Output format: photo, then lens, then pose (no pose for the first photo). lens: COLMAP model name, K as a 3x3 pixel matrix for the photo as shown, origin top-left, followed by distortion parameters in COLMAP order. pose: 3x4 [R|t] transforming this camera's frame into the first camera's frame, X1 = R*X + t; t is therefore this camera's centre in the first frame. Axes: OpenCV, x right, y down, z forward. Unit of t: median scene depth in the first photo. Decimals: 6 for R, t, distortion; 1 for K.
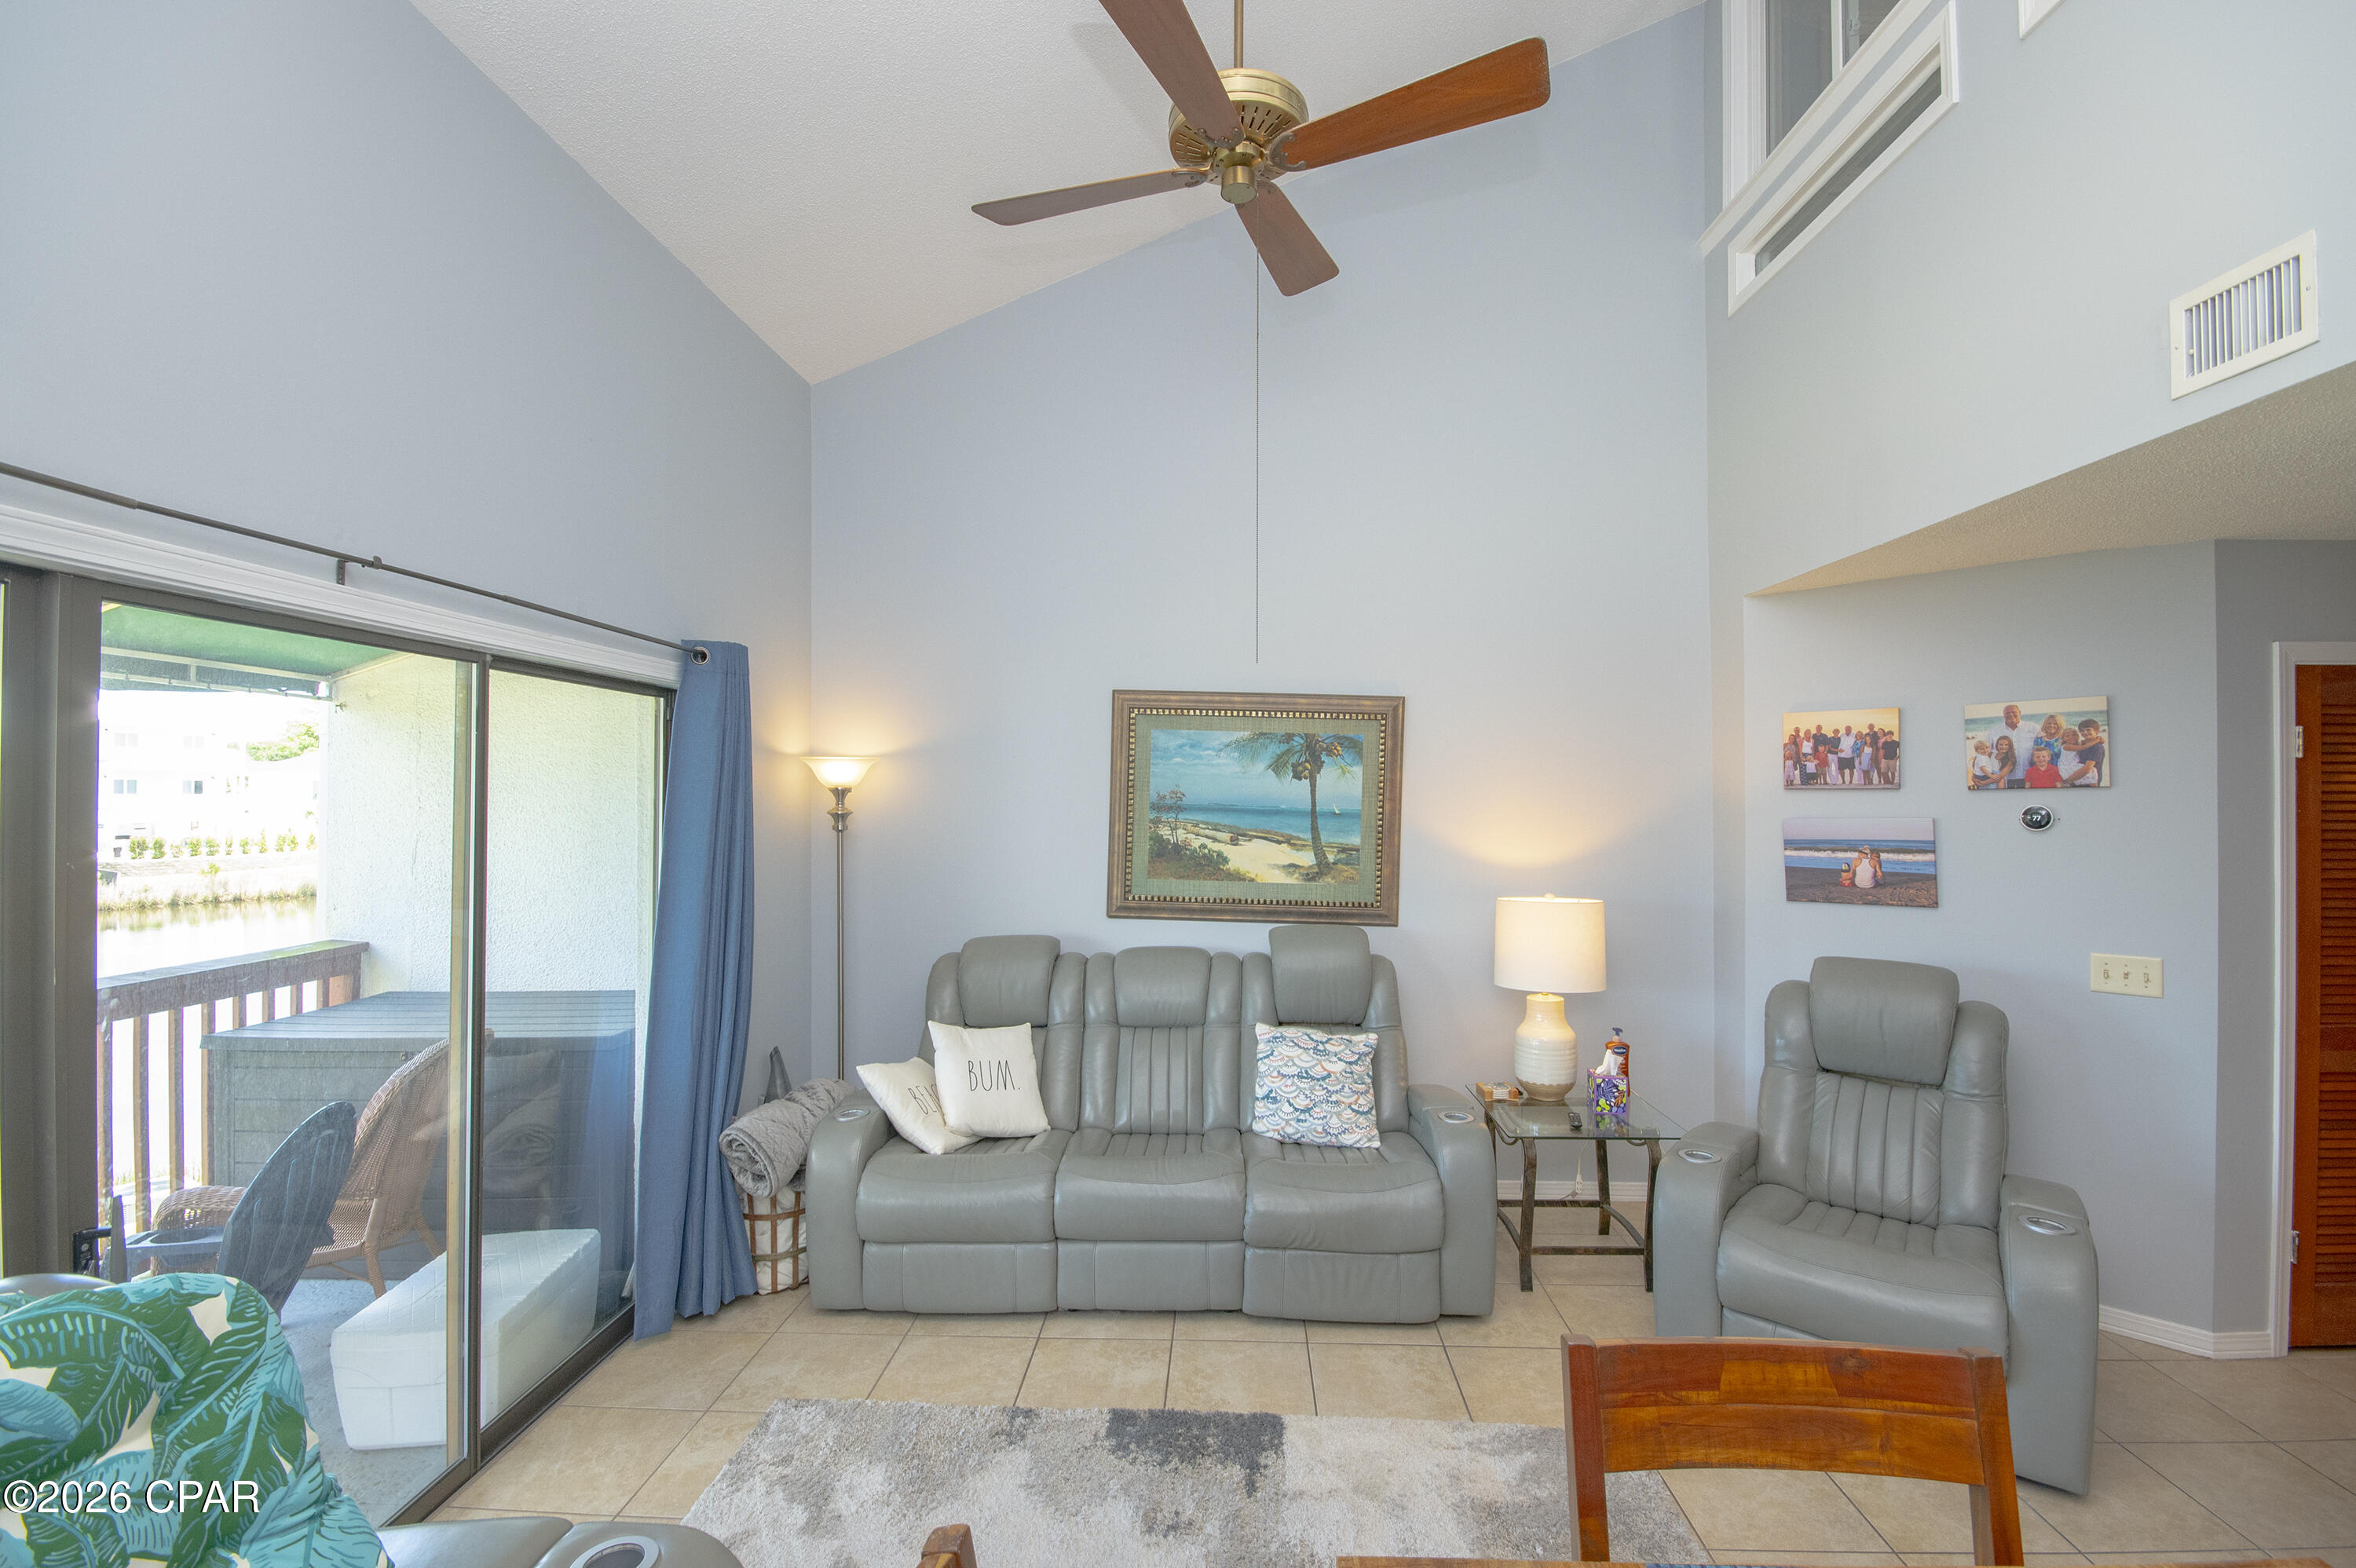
lens RADIAL K [[1035.6, 0, 1200.8], [0, 1035.6, 785.4], [0, 0, 1]] dist [0.002579, -0.009463]
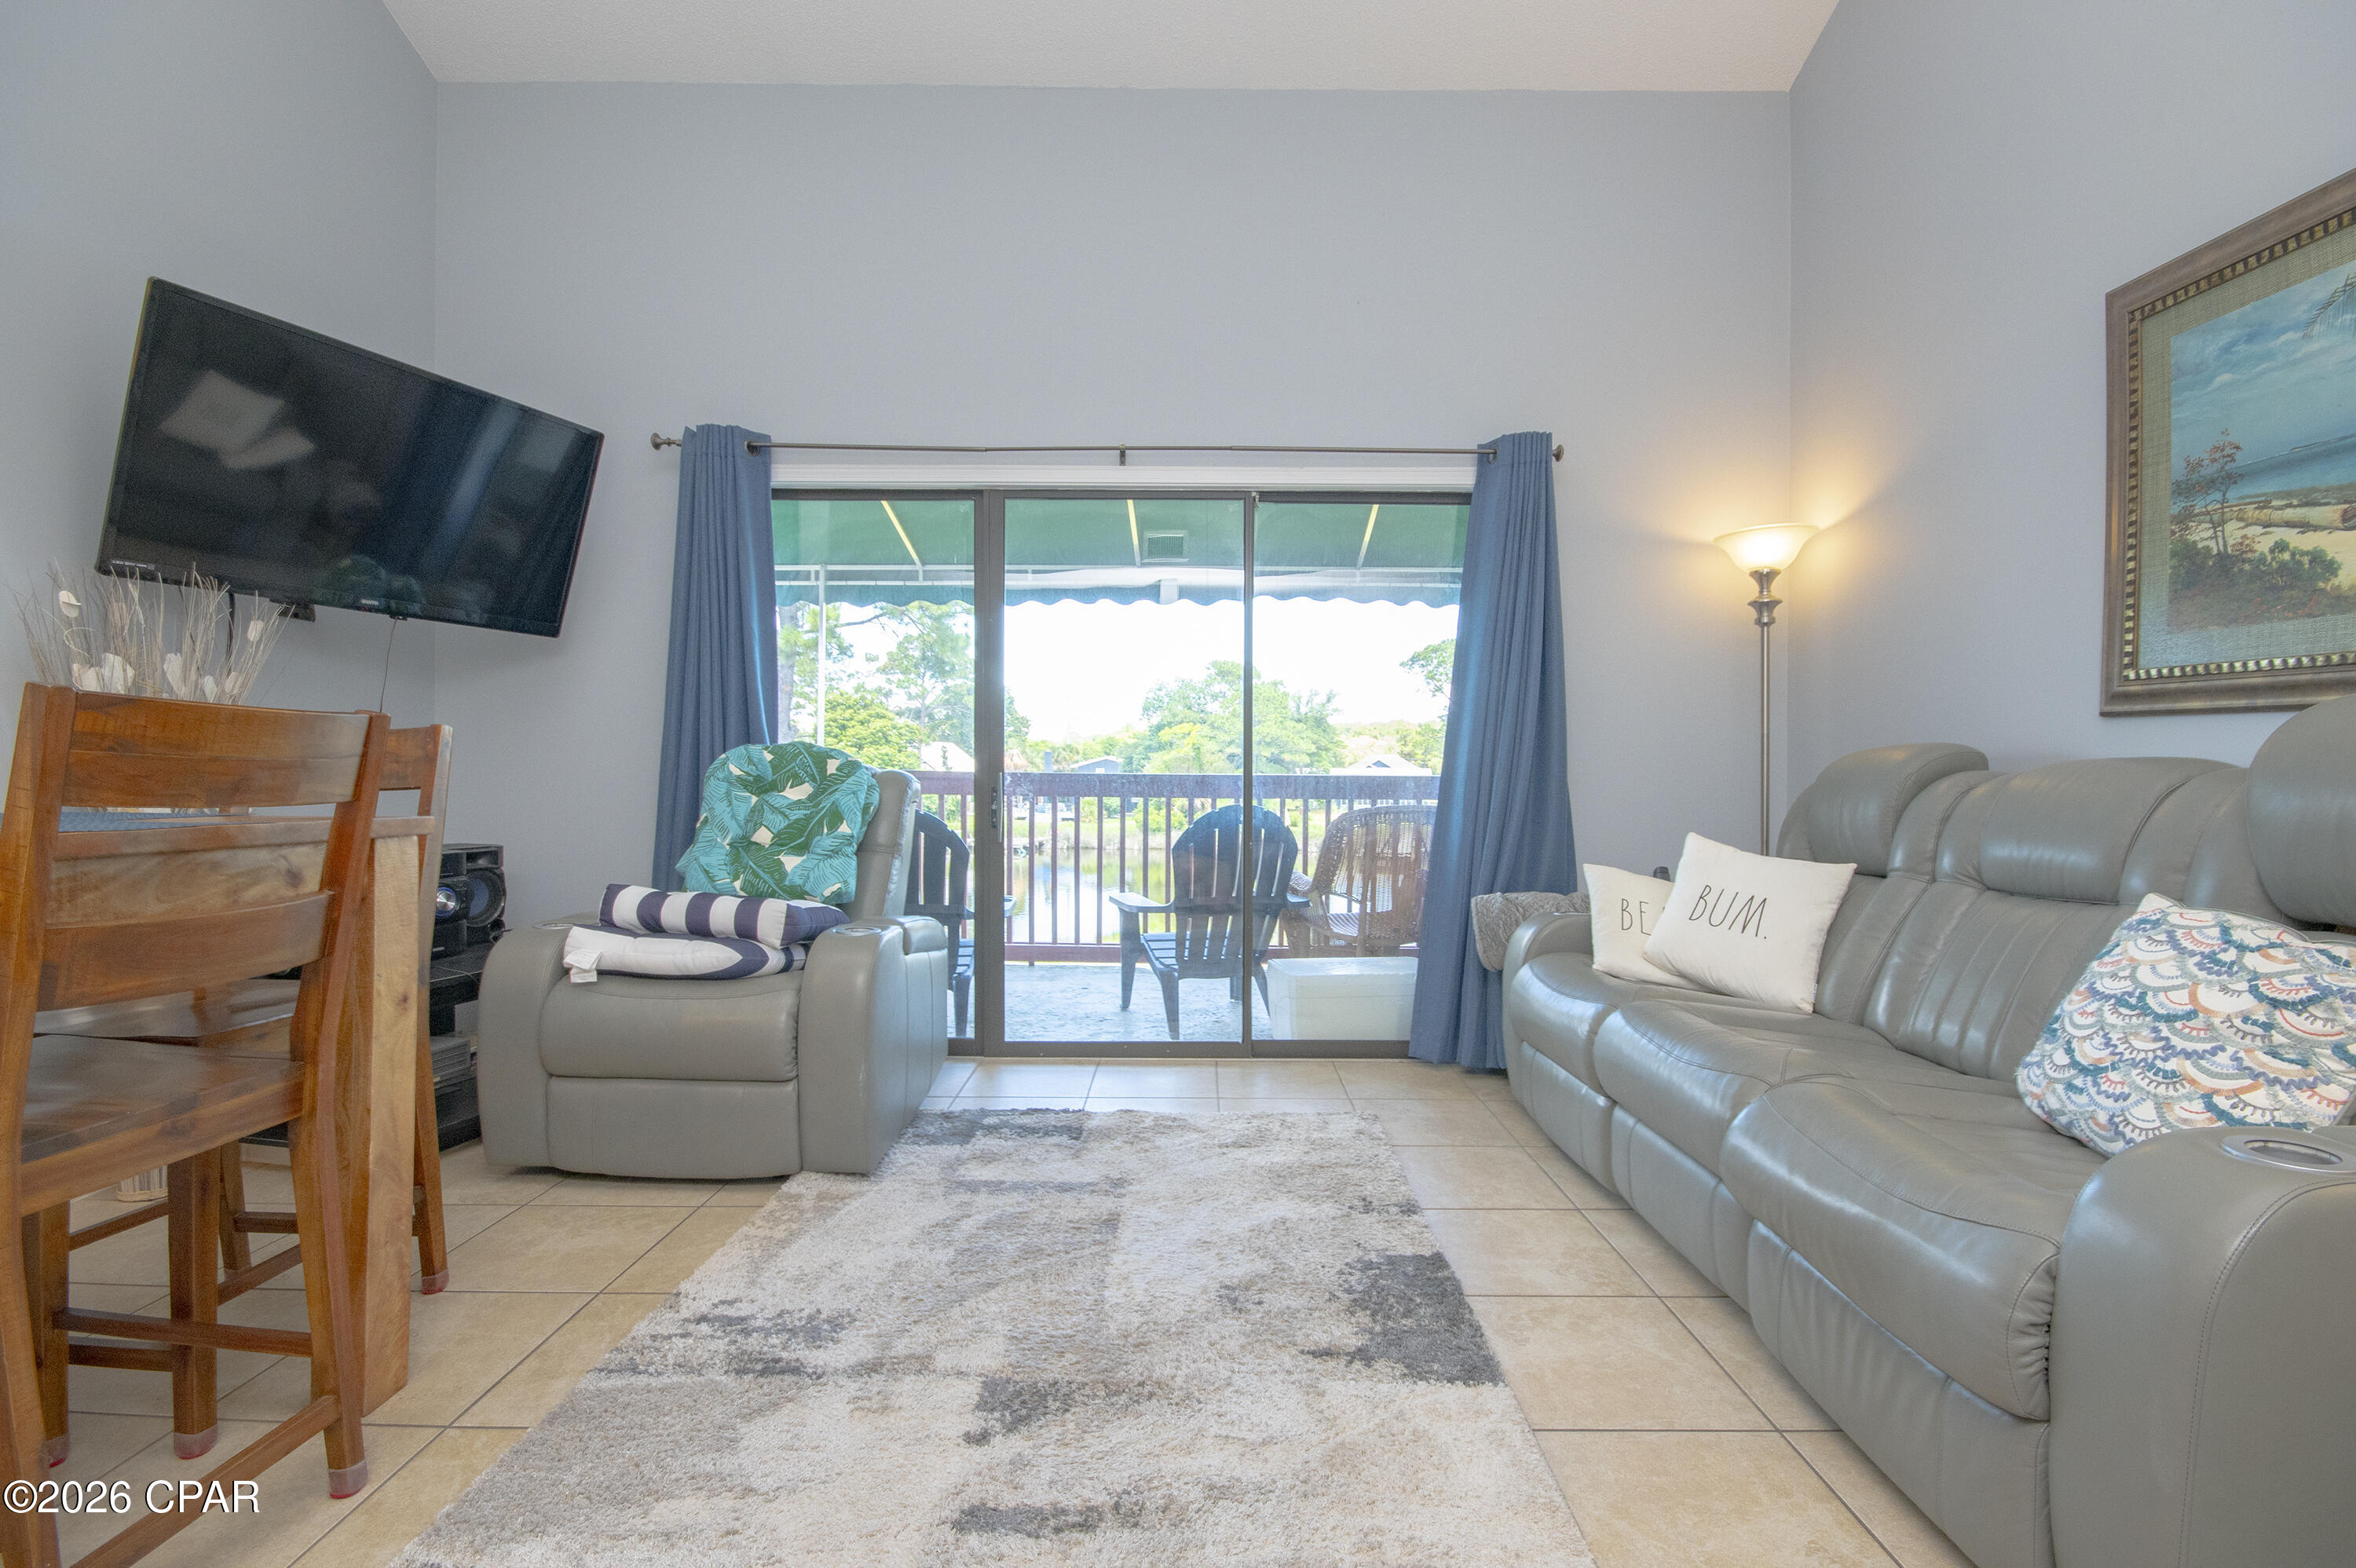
lens RADIAL K [[1035.6, 0, 1200.8], [0, 1035.6, 785.4], [0, 0, 1]] dist [0.002579, -0.009463]
pose [[0.033726, 0.006396, -0.999411, 0.443064], [0.004116, 0.999970, 0.006539, 0.160819], [0.999423, -0.004334, 0.033699, 0.518472]]
